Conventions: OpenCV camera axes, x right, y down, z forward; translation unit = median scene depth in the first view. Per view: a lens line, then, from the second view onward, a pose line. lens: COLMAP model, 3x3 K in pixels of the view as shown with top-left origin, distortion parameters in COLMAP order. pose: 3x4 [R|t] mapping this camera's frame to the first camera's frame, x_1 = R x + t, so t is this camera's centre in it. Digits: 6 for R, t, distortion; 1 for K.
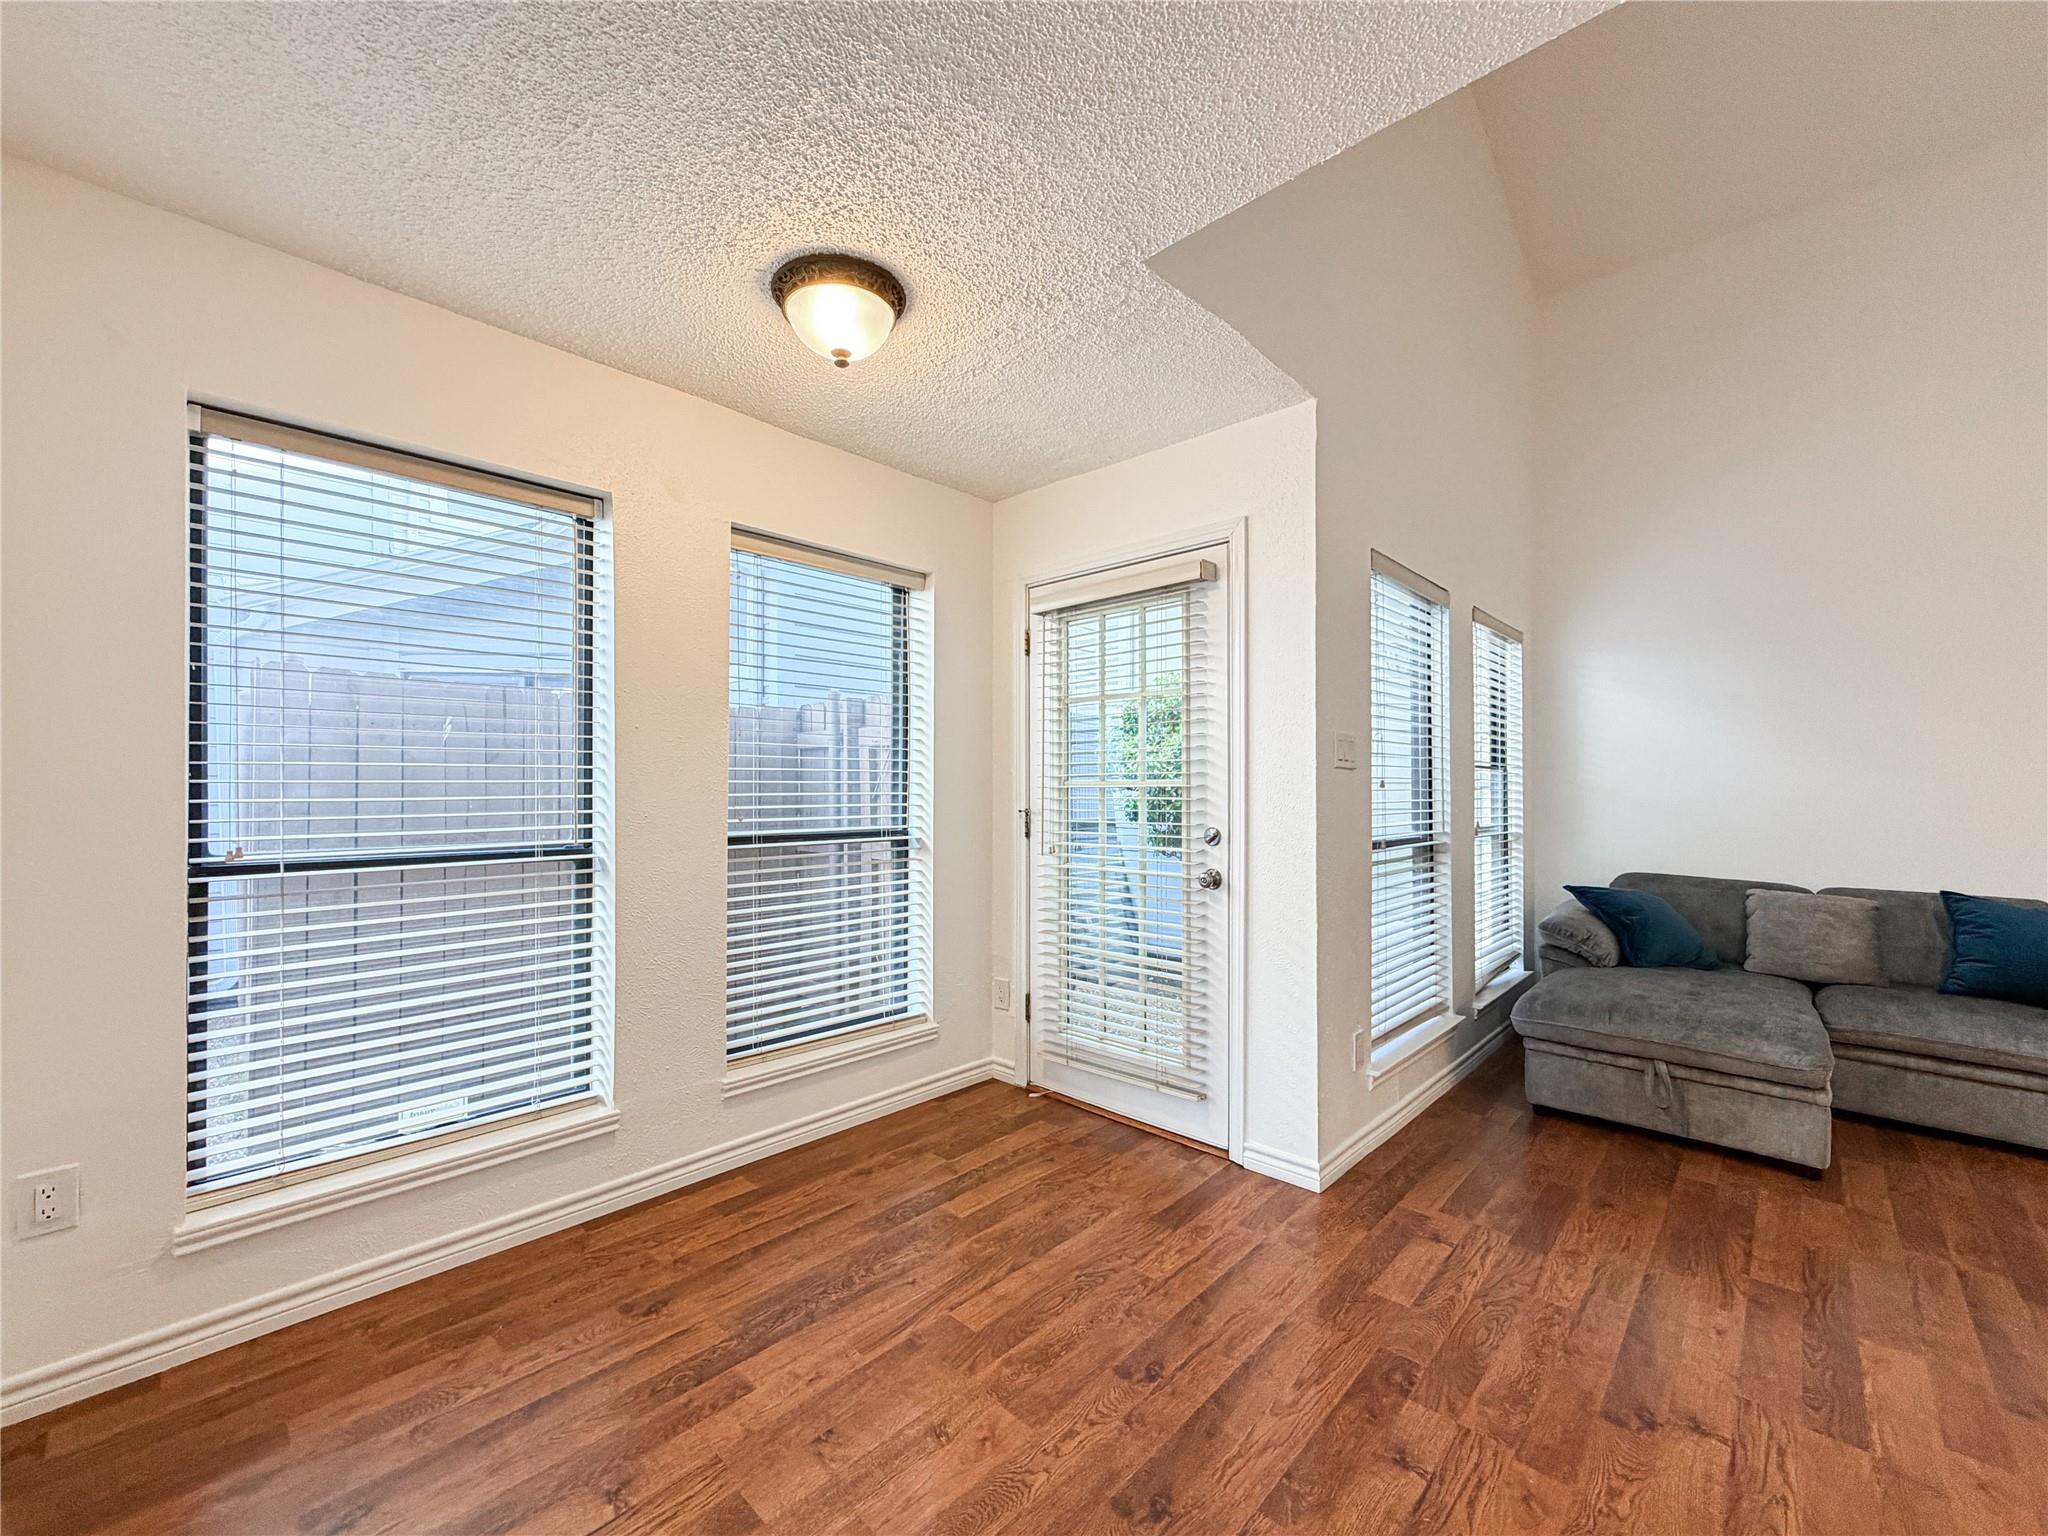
lens RADIAL K [[831.2, 0, 1020.7], [0, 831.2, 780.0], [0, 0, 1]] dist [-0.001979, 0.000654]
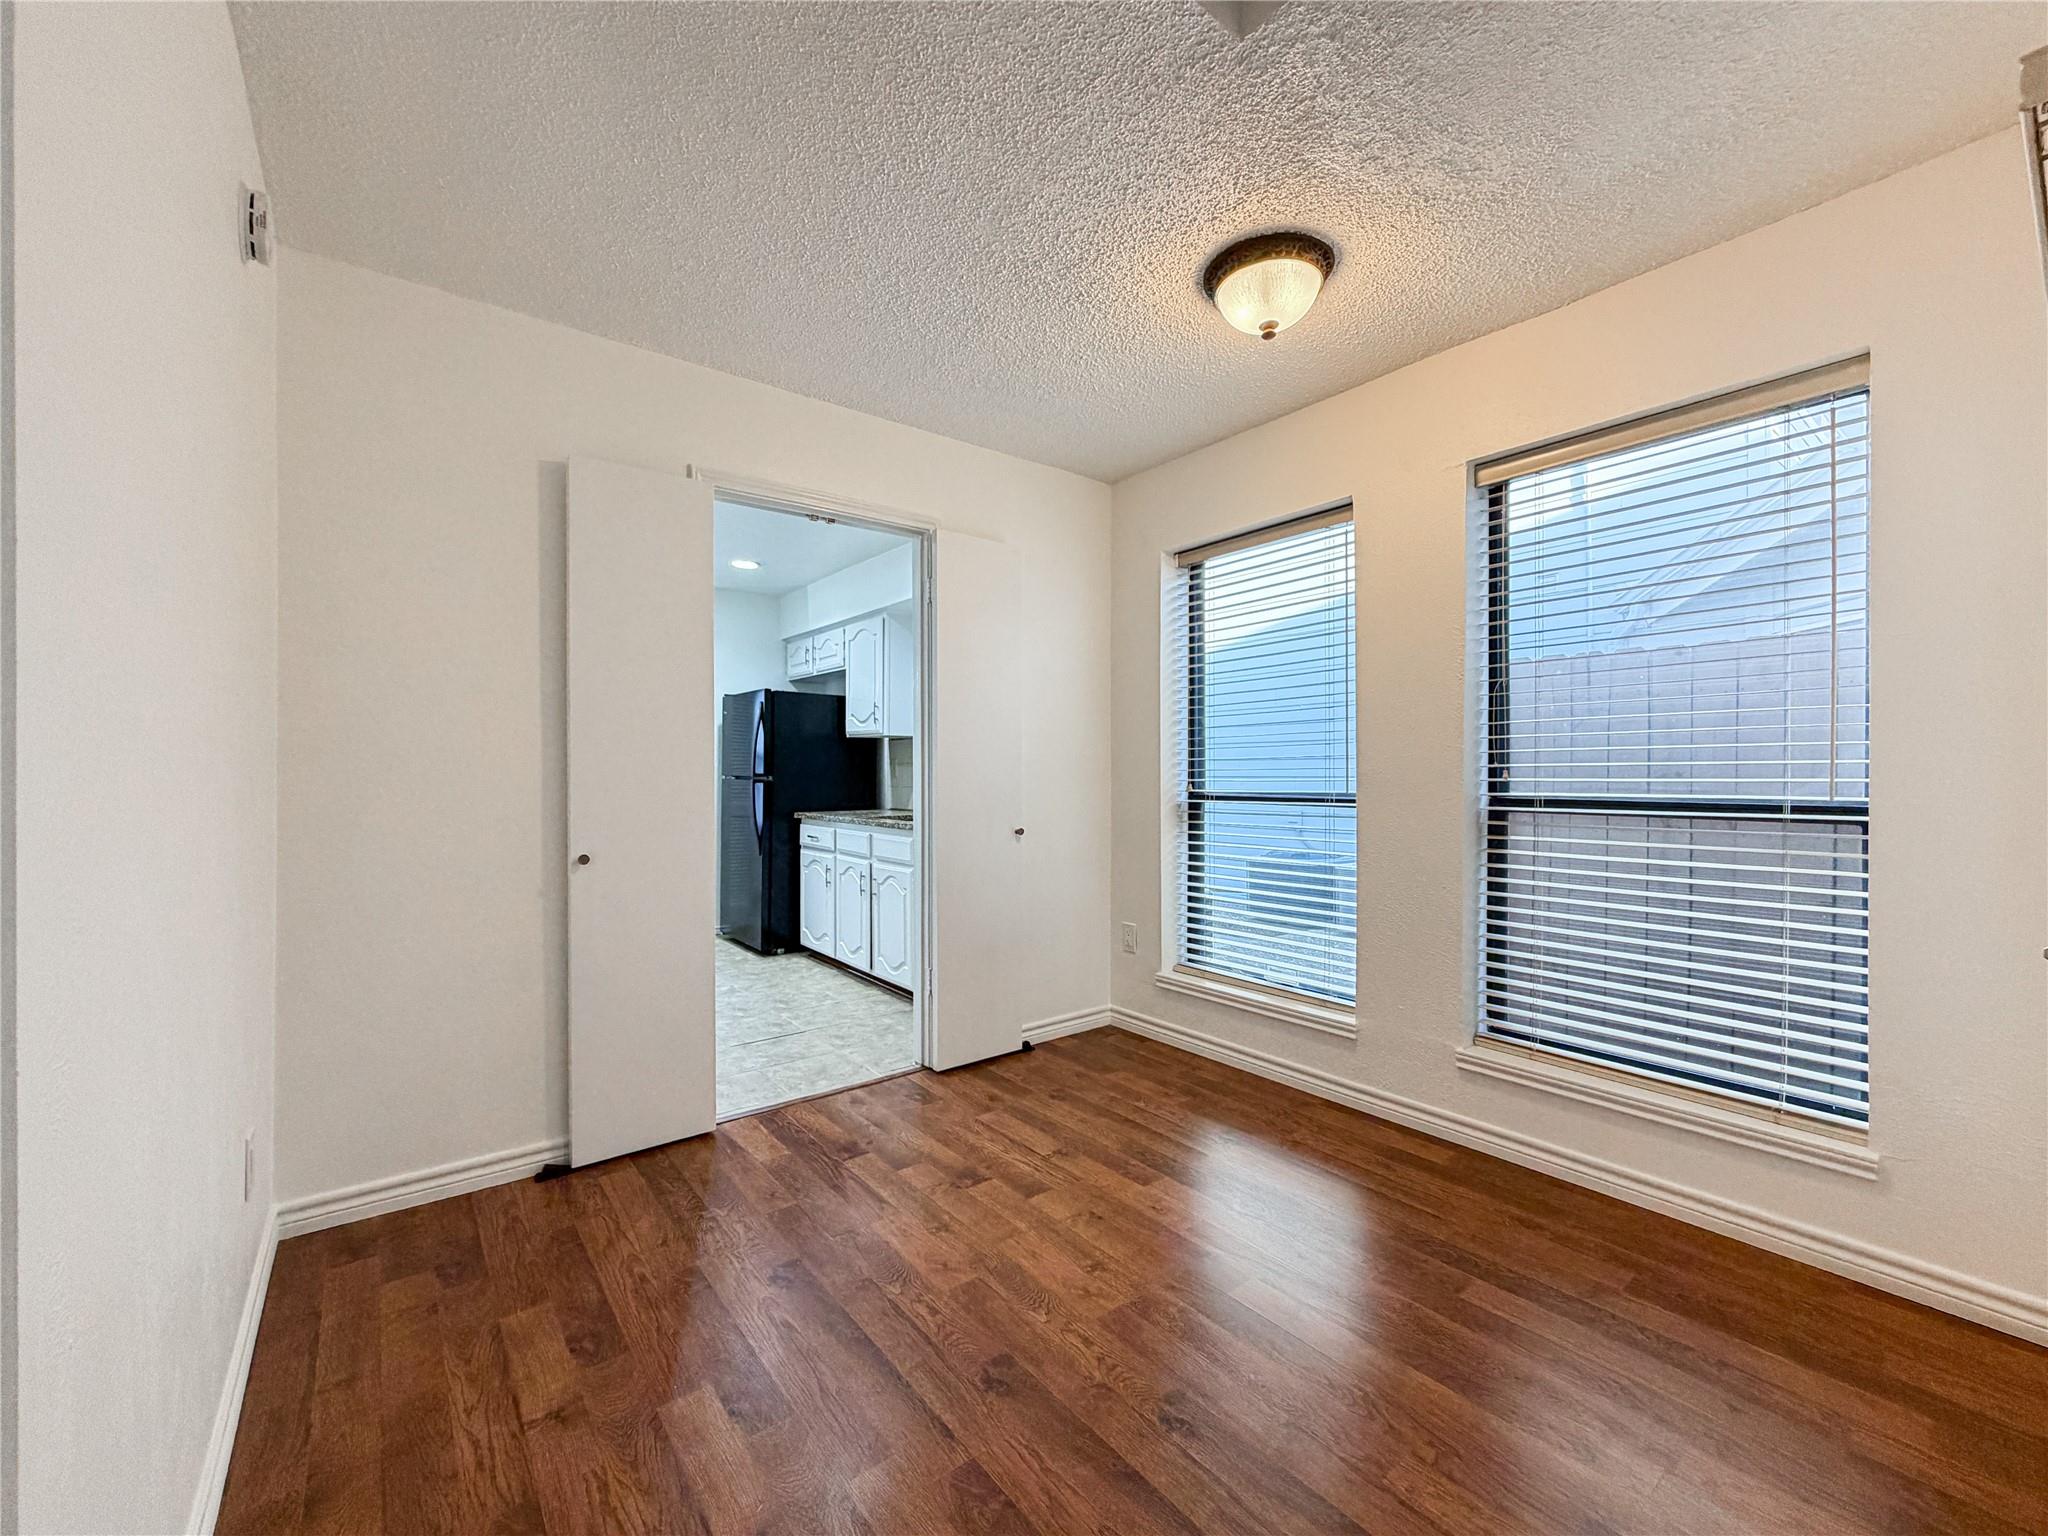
lens RADIAL K [[831.2, 0, 1024.1], [0, 831.2, 767.7], [0, 0, 1]] dist [-0.001979, 0.000654]
pose [[-0.151191, -0.009835, -0.988456, 0.754421], [0.005831, 0.999924, -0.010841, 0.051358], [0.988487, -0.007402, -0.151122, 0.734940]]
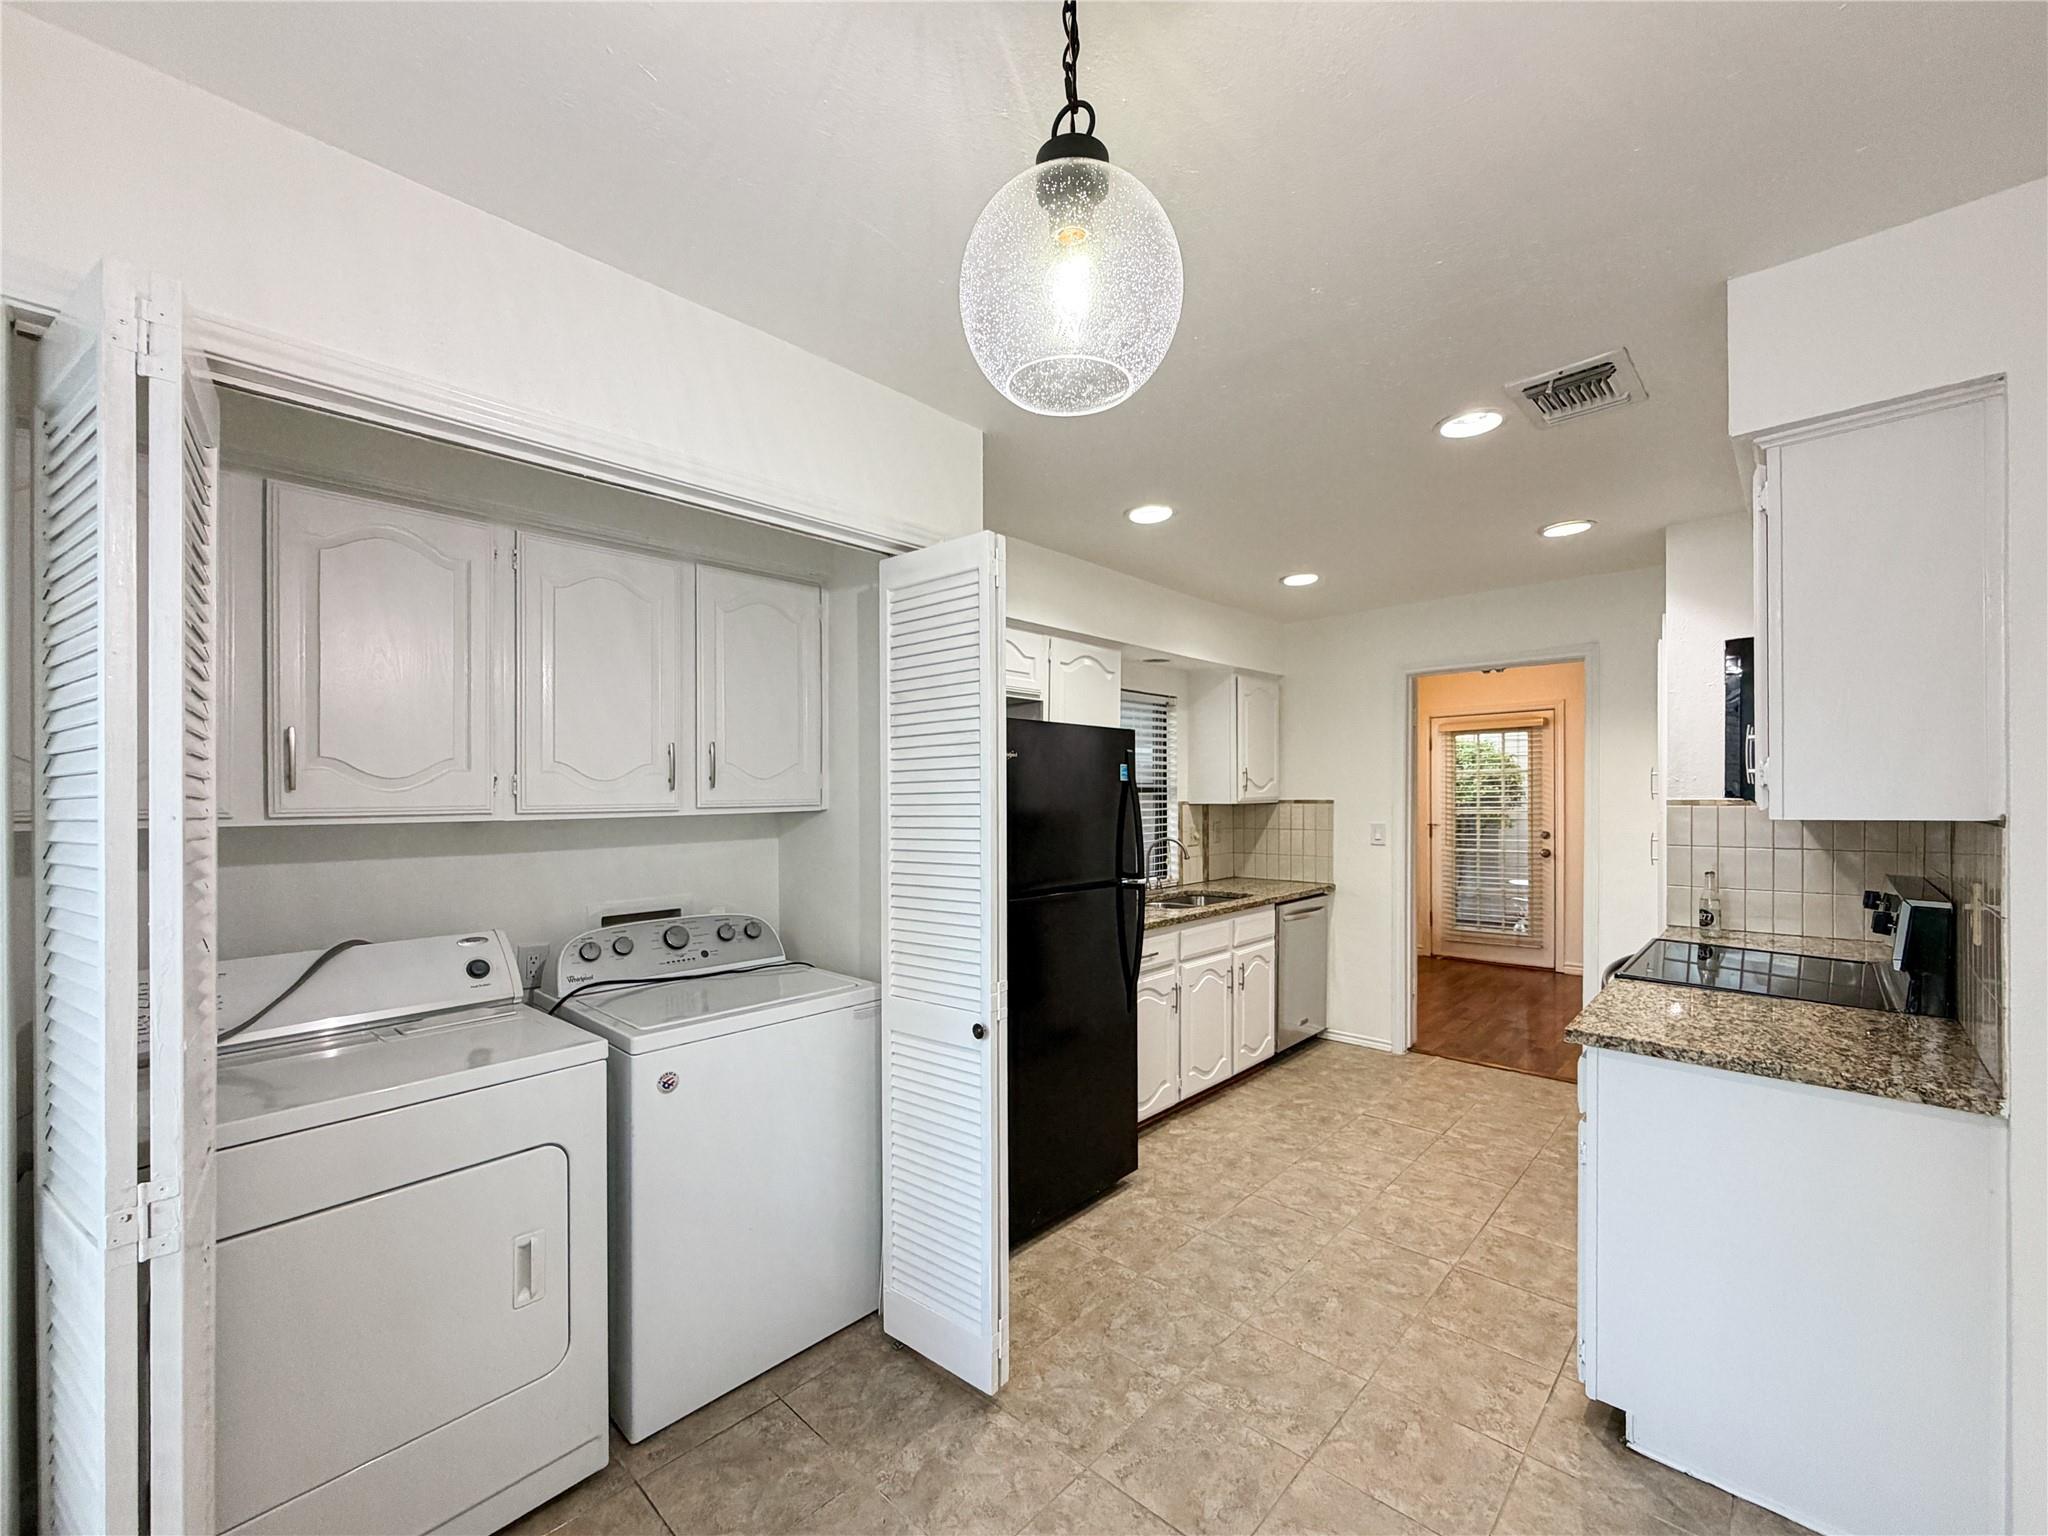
lens RADIAL K [[821.3, 0, 1022.6], [0, 821.3, 774.9], [0, 0, 1]] dist [0.000159, 0.000002]
pose [[0.999990, -0.000484, -0.004397, -3.031693], [0.000519, 0.999968, 0.008039, -0.296034], [0.004393, -0.008041, 0.999958, -3.239121]]
